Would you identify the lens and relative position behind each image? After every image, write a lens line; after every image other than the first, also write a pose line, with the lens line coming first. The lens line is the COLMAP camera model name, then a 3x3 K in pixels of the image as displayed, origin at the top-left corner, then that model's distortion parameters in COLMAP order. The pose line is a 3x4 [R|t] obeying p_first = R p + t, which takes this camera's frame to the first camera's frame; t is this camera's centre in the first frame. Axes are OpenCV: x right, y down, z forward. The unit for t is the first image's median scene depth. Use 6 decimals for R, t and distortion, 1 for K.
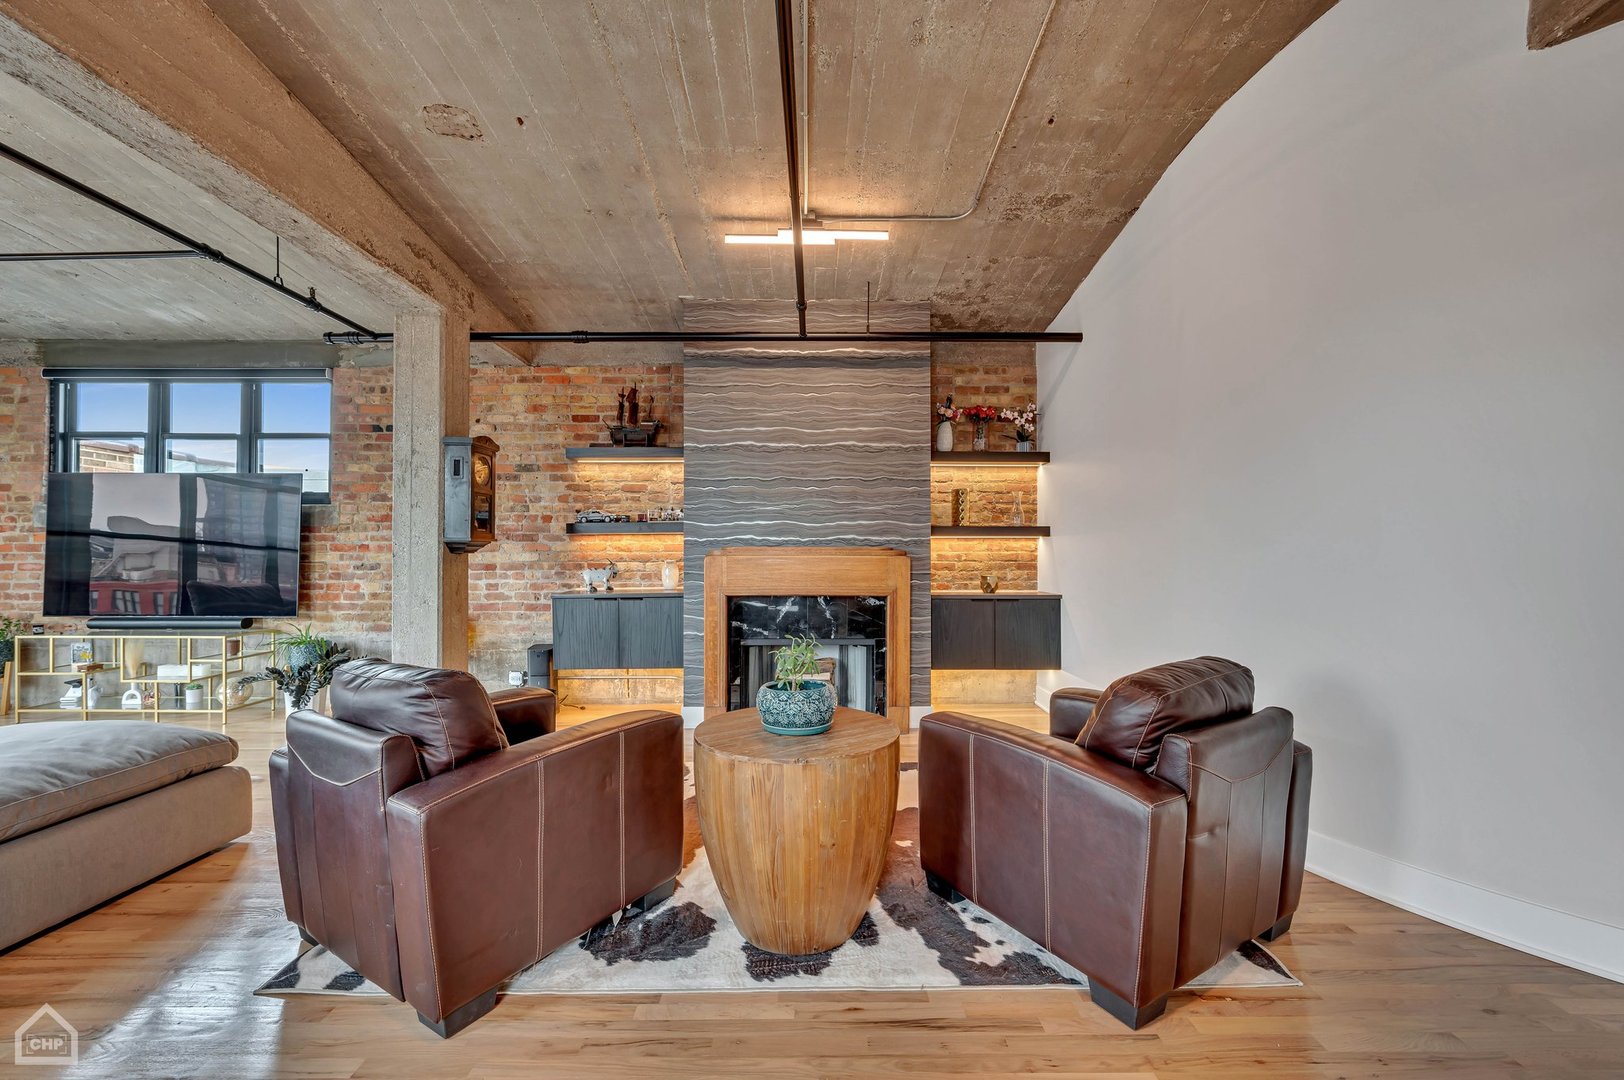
lens RADIAL K [[645.7, 0, 815.0], [0, 645.7, 550.8], [0, 0, 1]] dist [-0.002703, 0.000524]
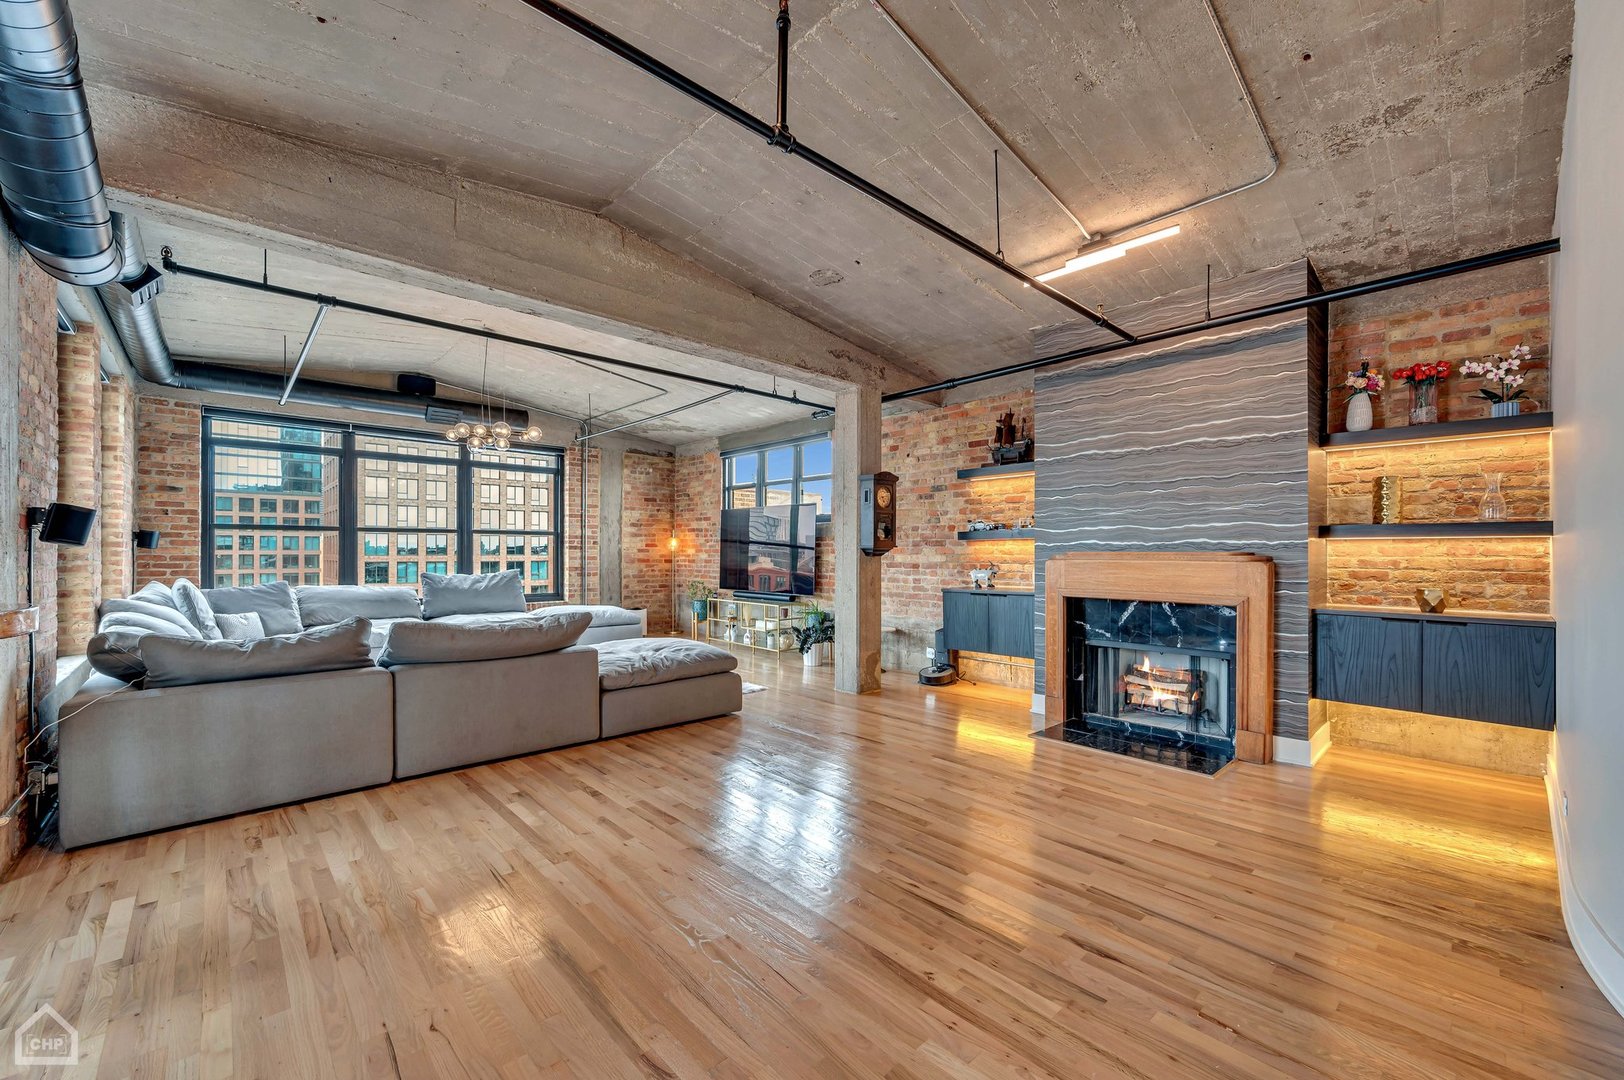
lens RADIAL K [[645.7, 0, 807.1], [0, 645.7, 553.0], [0, 0, 1]] dist [-0.002703, 0.000524]
pose [[0.668122, 0.002486, -0.744048, 0.341519], [0.001959, 0.999985, 0.005100, -0.008771], [0.744049, -0.004865, 0.668107, -0.040820]]
